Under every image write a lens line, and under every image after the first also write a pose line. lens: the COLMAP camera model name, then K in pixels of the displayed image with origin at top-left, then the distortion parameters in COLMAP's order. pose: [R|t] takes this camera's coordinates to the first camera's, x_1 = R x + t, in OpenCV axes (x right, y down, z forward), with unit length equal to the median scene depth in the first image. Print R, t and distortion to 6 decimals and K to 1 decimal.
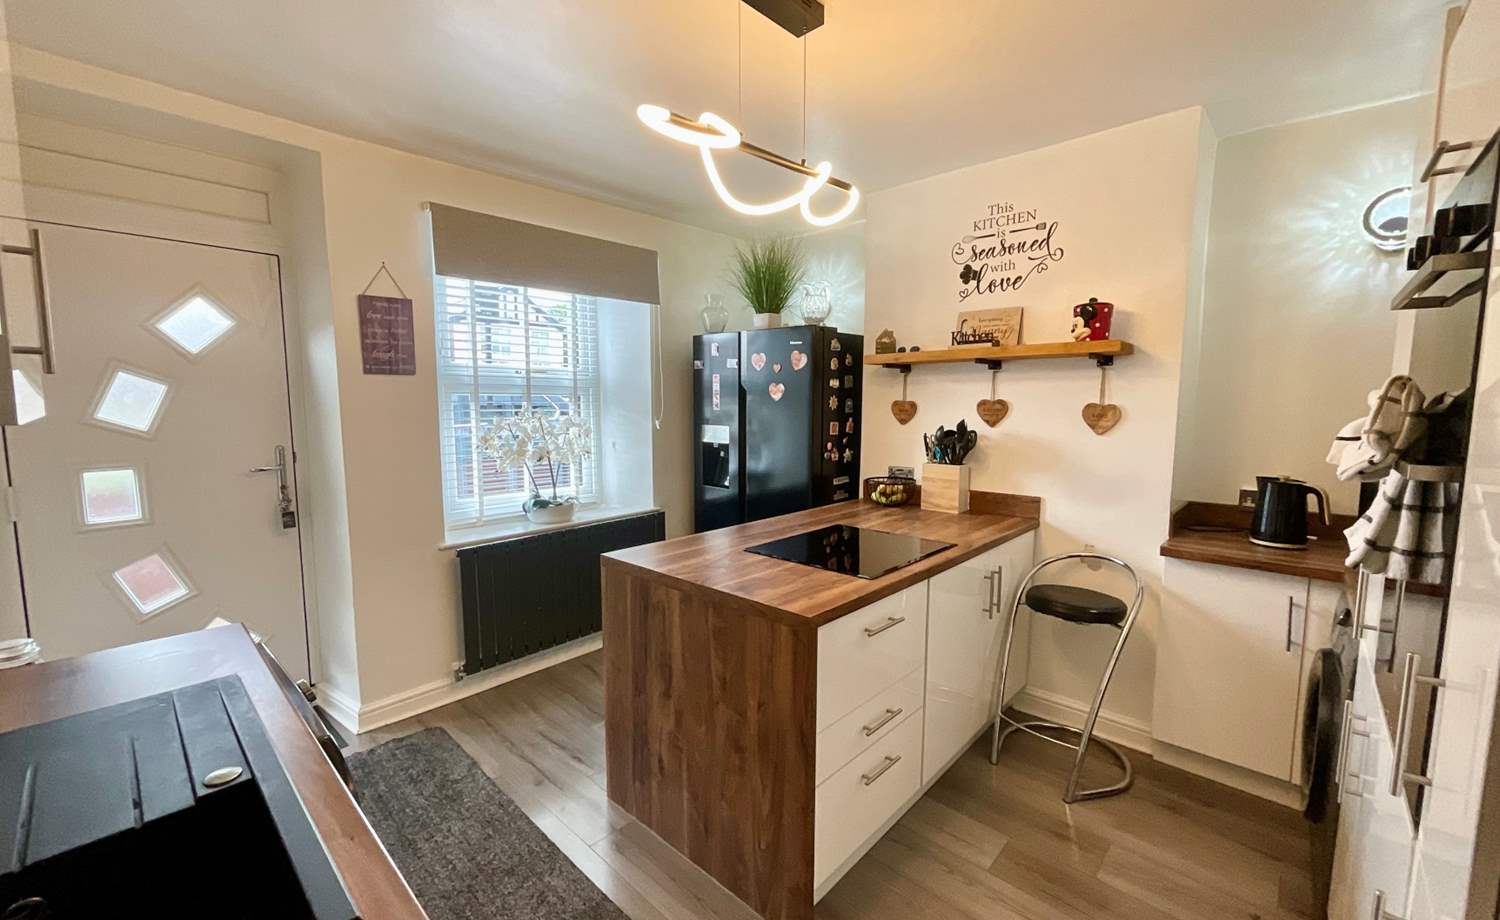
lens RADIAL K [[623.5, 0, 762.1], [0, 623.5, 461.0], [0, 0, 1]] dist [-0.000085, -0.000095]
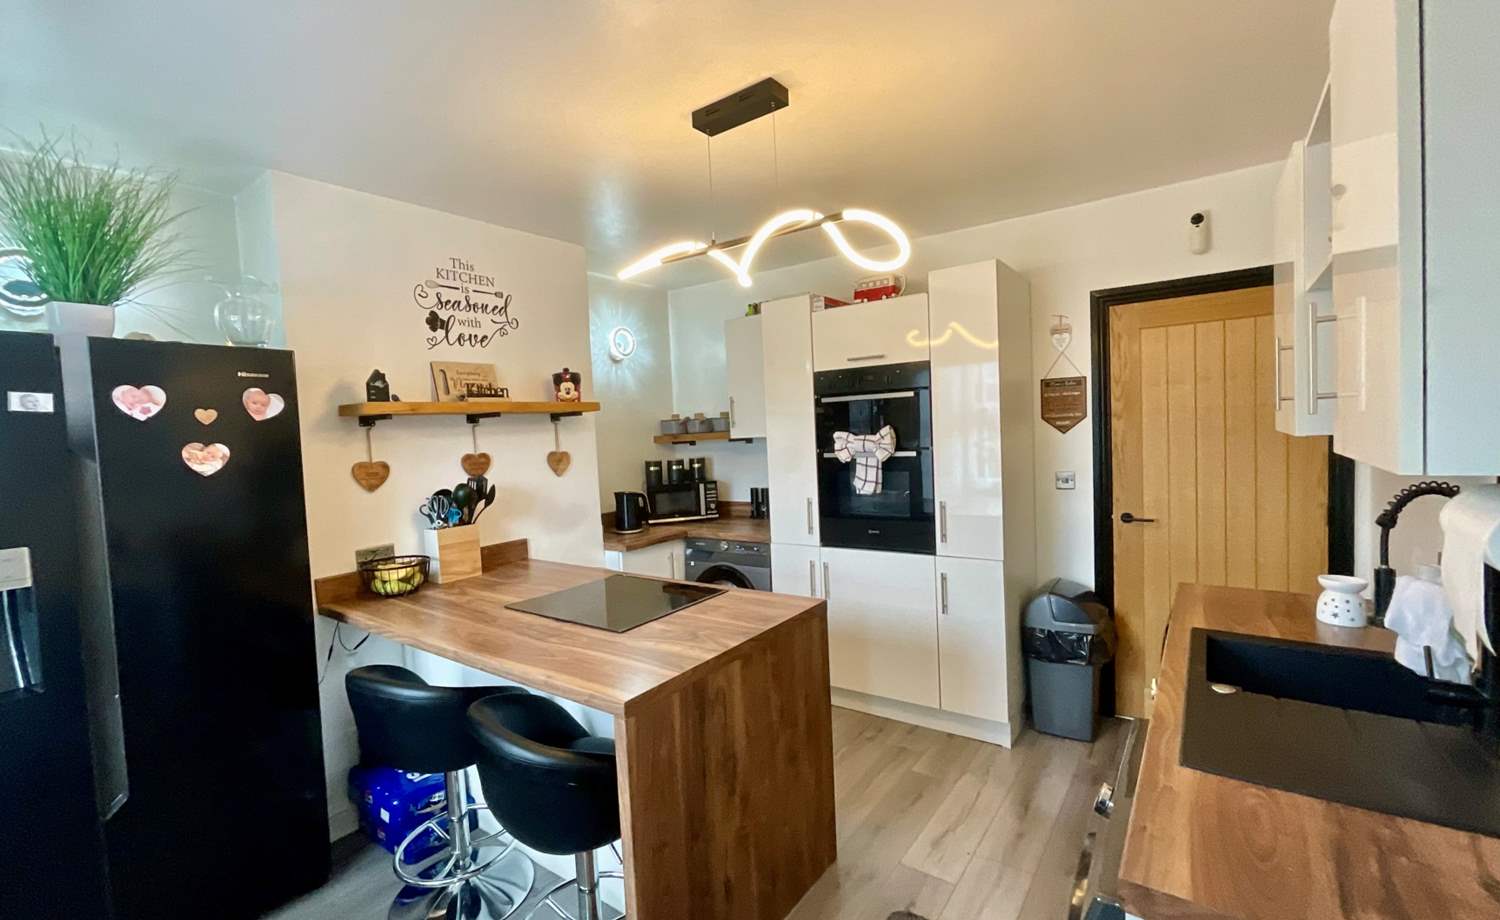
lens RADIAL K [[623.5, 0, 762.1], [0, 623.5, 461.0], [0, 0, 1]] dist [-0.000085, -0.000095]
pose [[-0.123717, -0.047687, 0.991171, -0.682668], [0.143640, 0.987464, 0.065437, -0.087789], [-0.981866, 0.150468, -0.115317, 0.682328]]
